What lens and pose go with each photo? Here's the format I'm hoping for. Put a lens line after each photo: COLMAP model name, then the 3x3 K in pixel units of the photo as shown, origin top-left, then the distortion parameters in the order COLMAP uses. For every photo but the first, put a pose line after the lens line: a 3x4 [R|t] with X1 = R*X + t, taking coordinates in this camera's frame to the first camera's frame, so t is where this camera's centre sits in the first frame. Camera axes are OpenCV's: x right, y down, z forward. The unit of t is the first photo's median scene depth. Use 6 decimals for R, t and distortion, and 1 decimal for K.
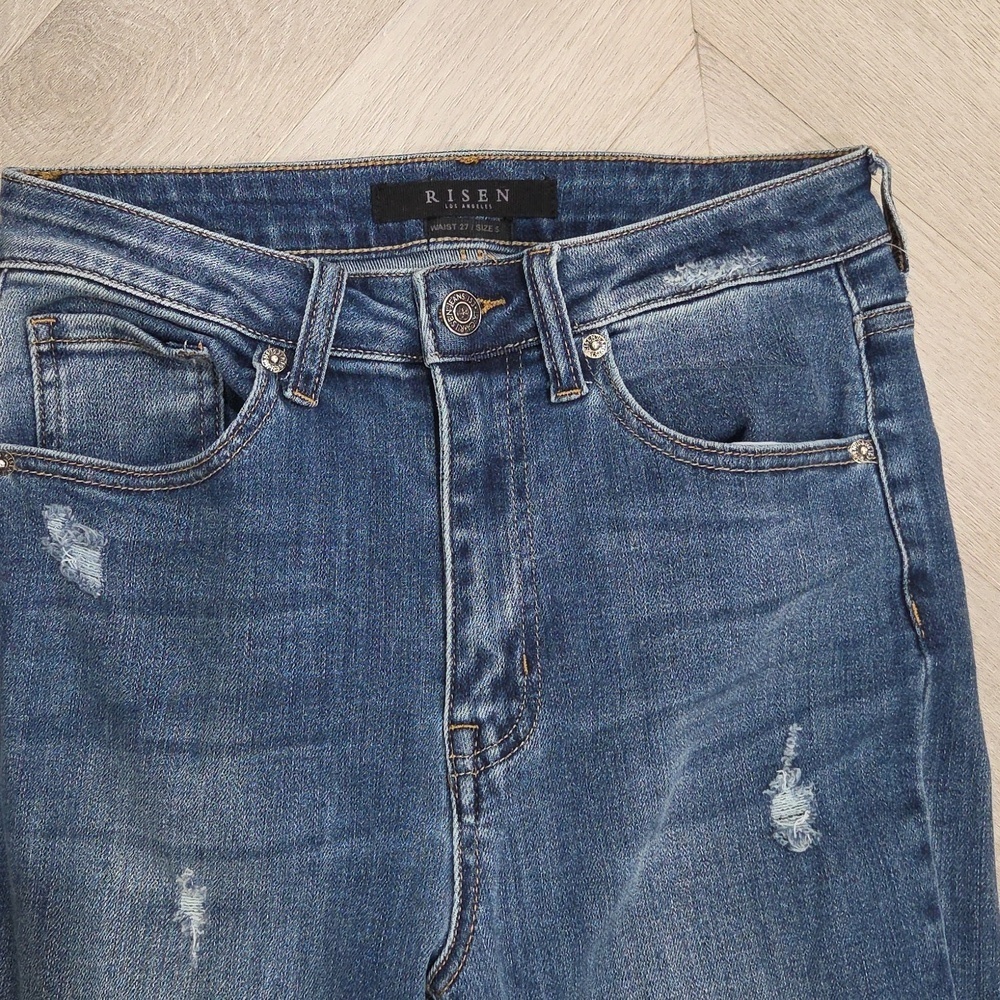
lens RADIAL K [[1529.9, 0, 500.0], [0, 1529.9, 500.0], [0, 0, 1]] dist [0.092304, -0.094208]
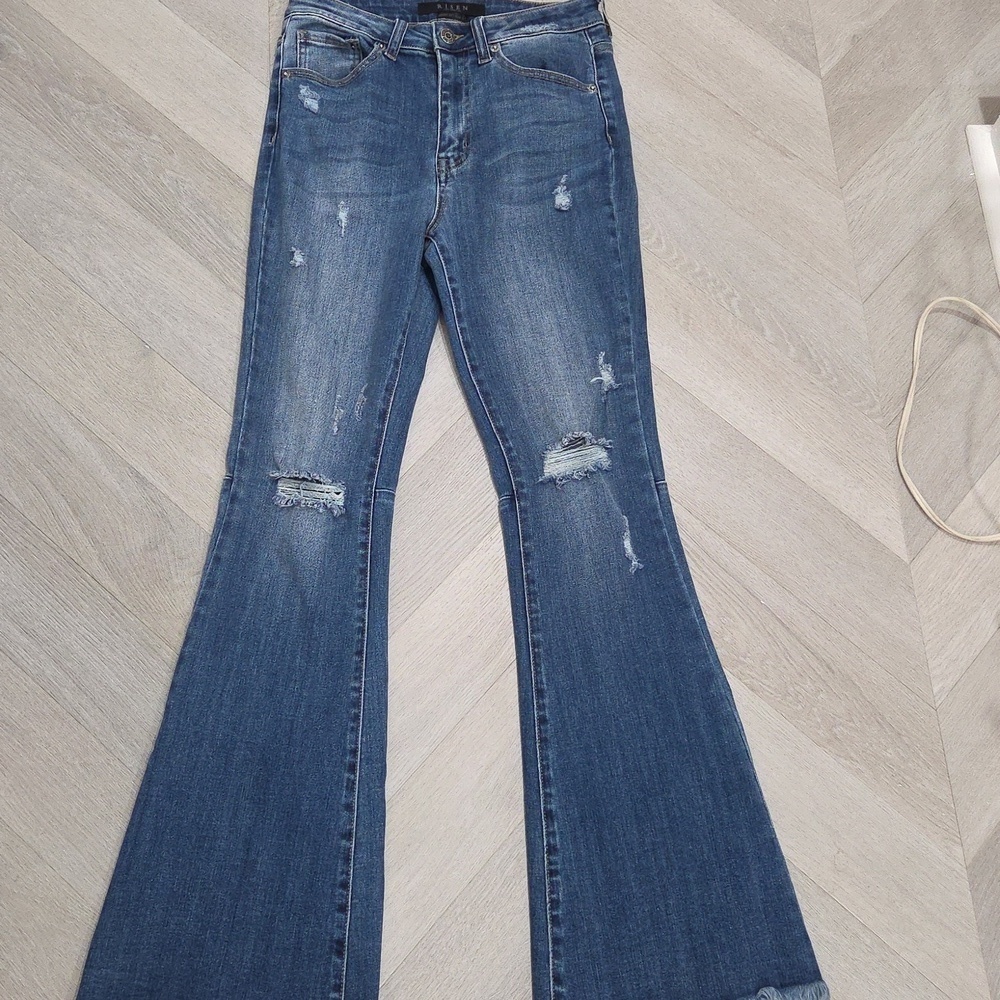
lens RADIAL K [[1529.9, 0, 500.0], [0, 1529.9, 500.0], [0, 0, 1]] dist [0.092304, -0.094208]
pose [[0.999011, 0.016674, -0.041224, 0.202198], [-0.028143, 0.954834, -0.295804, 1.531513], [0.034430, 0.296671, 0.954359, -1.452918]]
